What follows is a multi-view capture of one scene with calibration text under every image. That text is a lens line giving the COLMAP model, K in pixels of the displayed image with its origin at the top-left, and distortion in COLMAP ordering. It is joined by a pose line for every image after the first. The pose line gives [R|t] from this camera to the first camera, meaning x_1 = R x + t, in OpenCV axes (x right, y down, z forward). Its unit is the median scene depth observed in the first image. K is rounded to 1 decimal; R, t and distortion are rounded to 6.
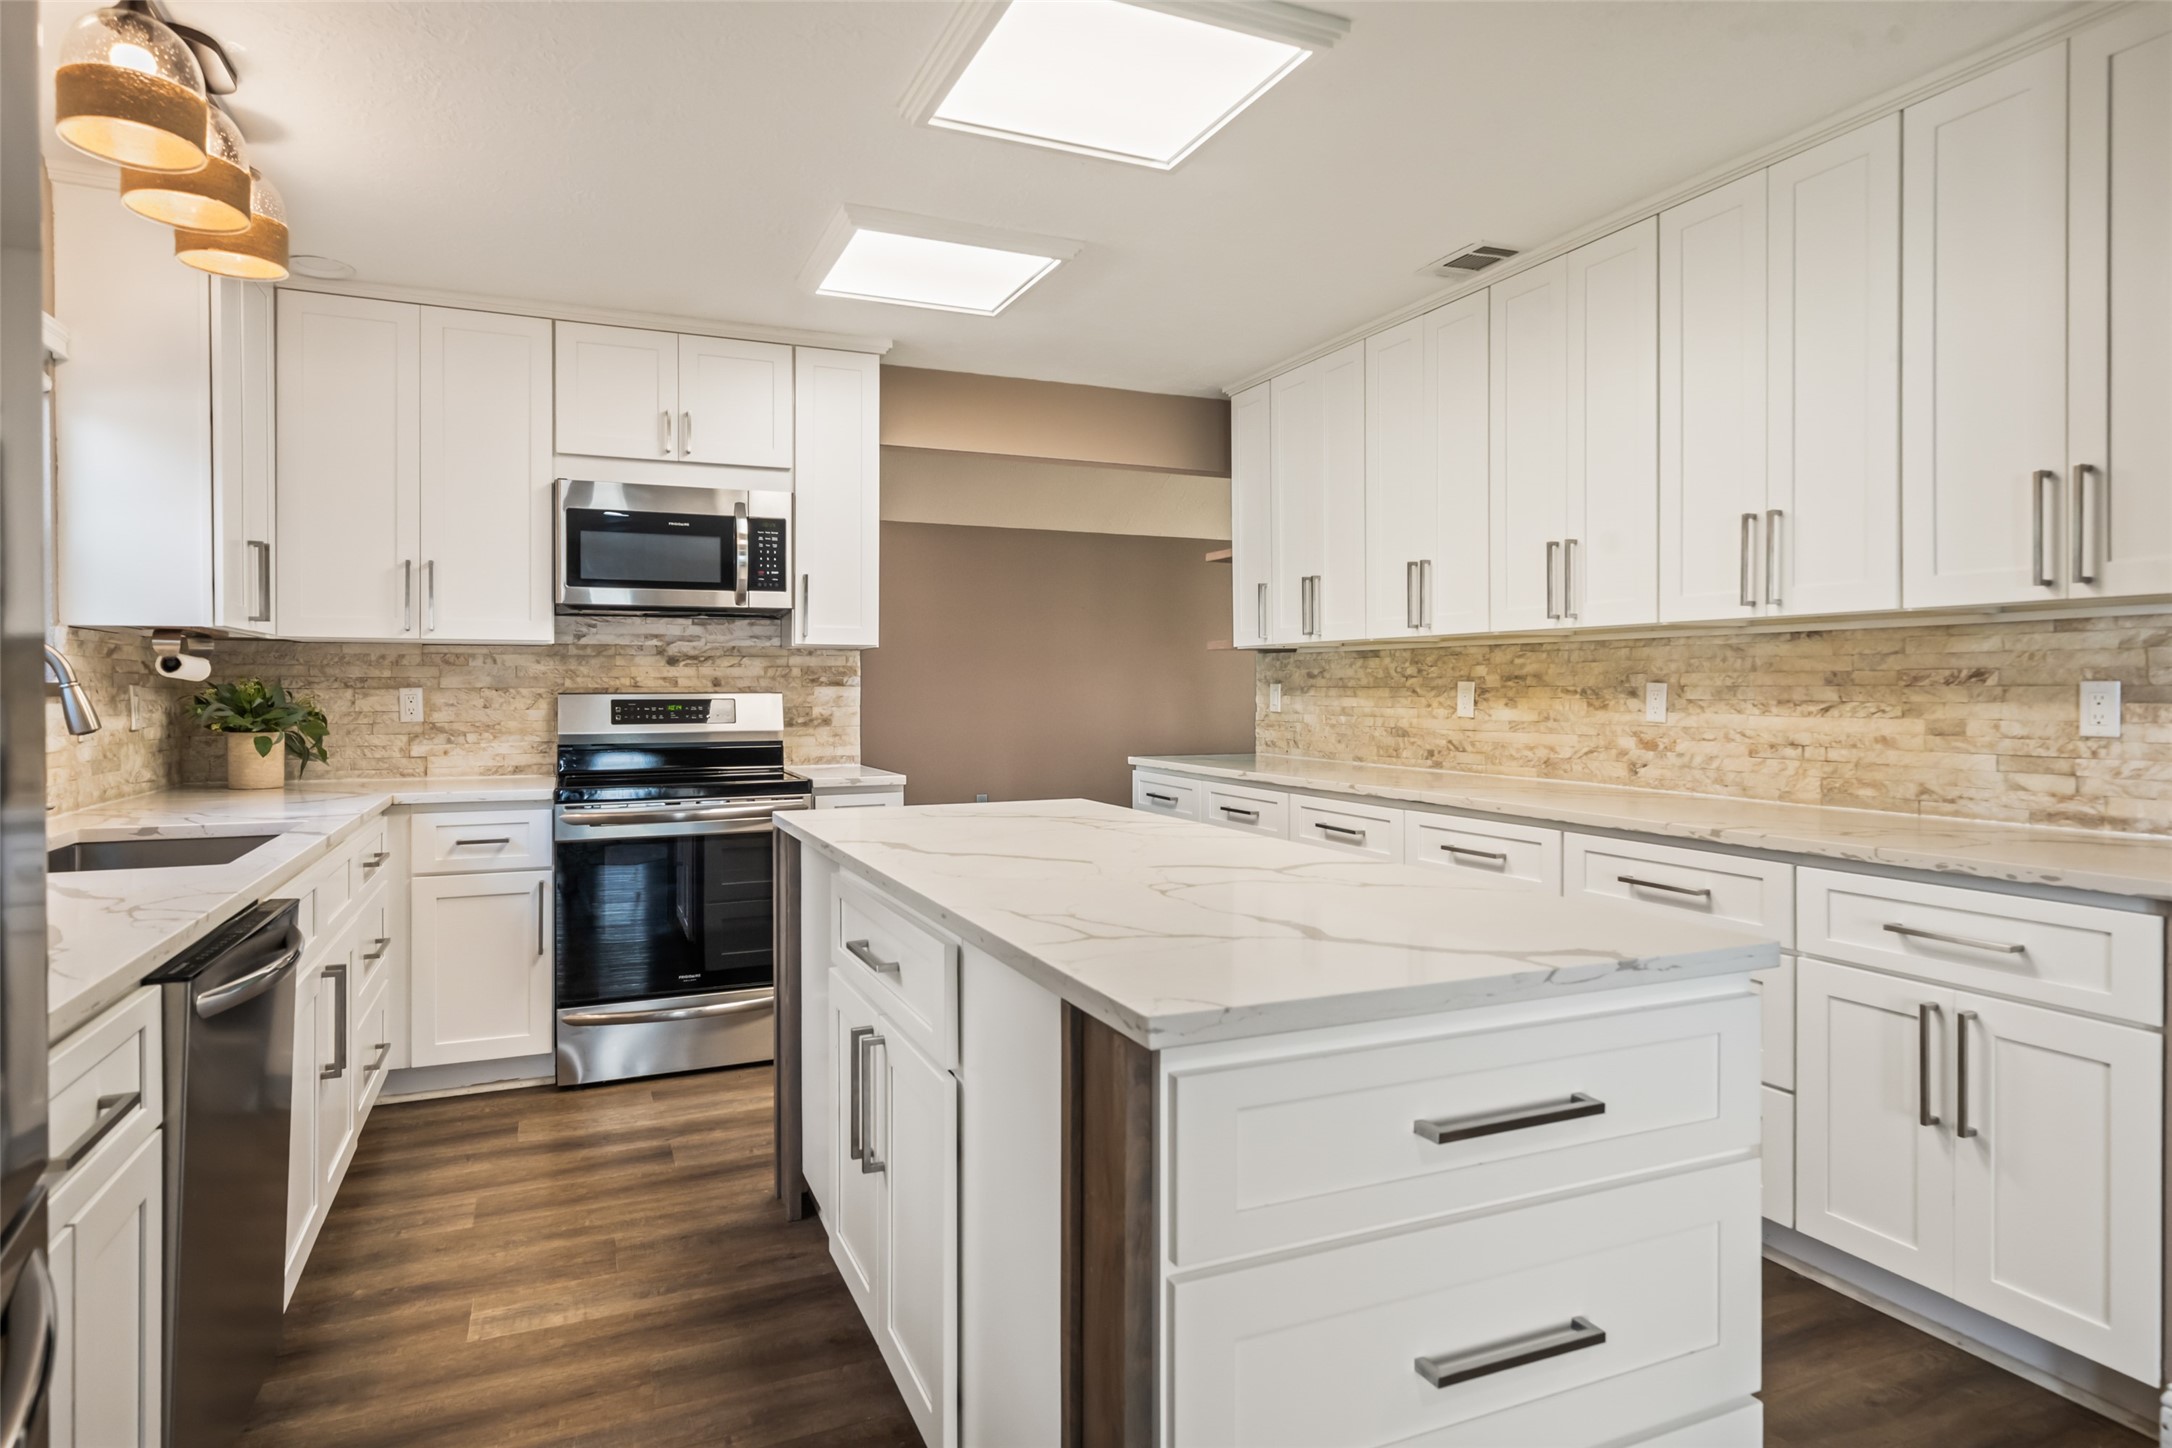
lens RADIAL K [[1216.8, 0, 1085.0], [0, 1216.8, 713.0], [0, 0, 1]] dist [0.007912, 0.000832]
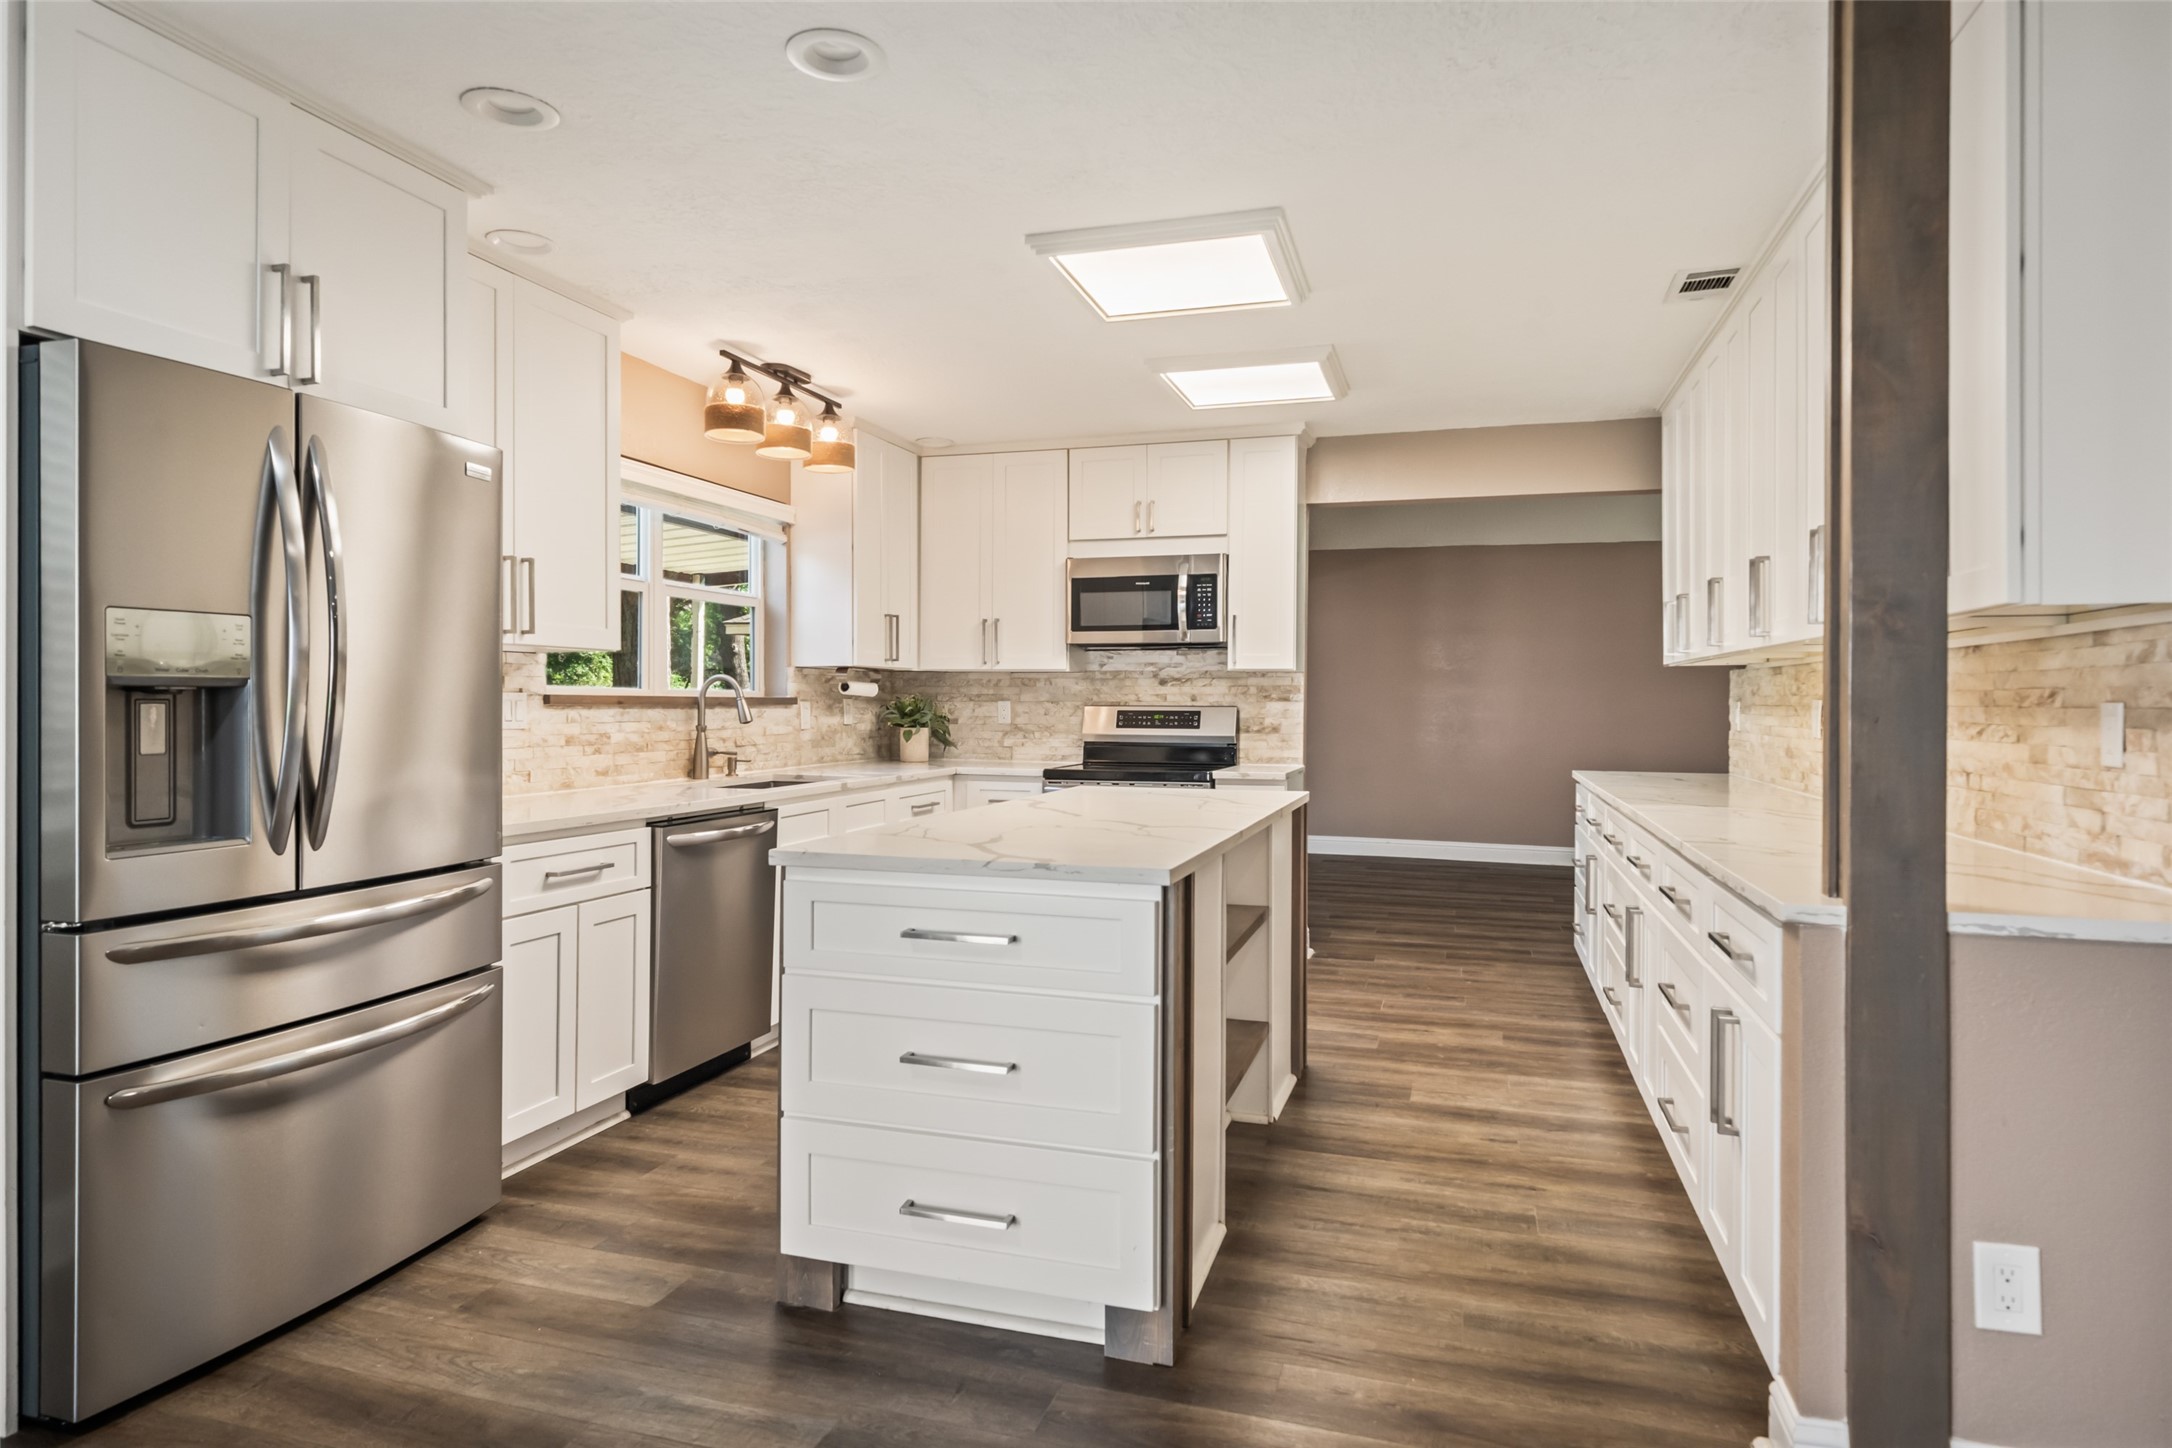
lens RADIAL K [[1216.8, 0, 1086.2], [0, 1216.8, 712.0], [0, 0, 1]] dist [0.007912, 0.000832]
pose [[0.757800, 0.010773, -0.652398, 0.511271], [-0.019028, 0.999803, -0.005592, -0.000438], [0.652210, 0.016651, 0.757856, -0.082093]]
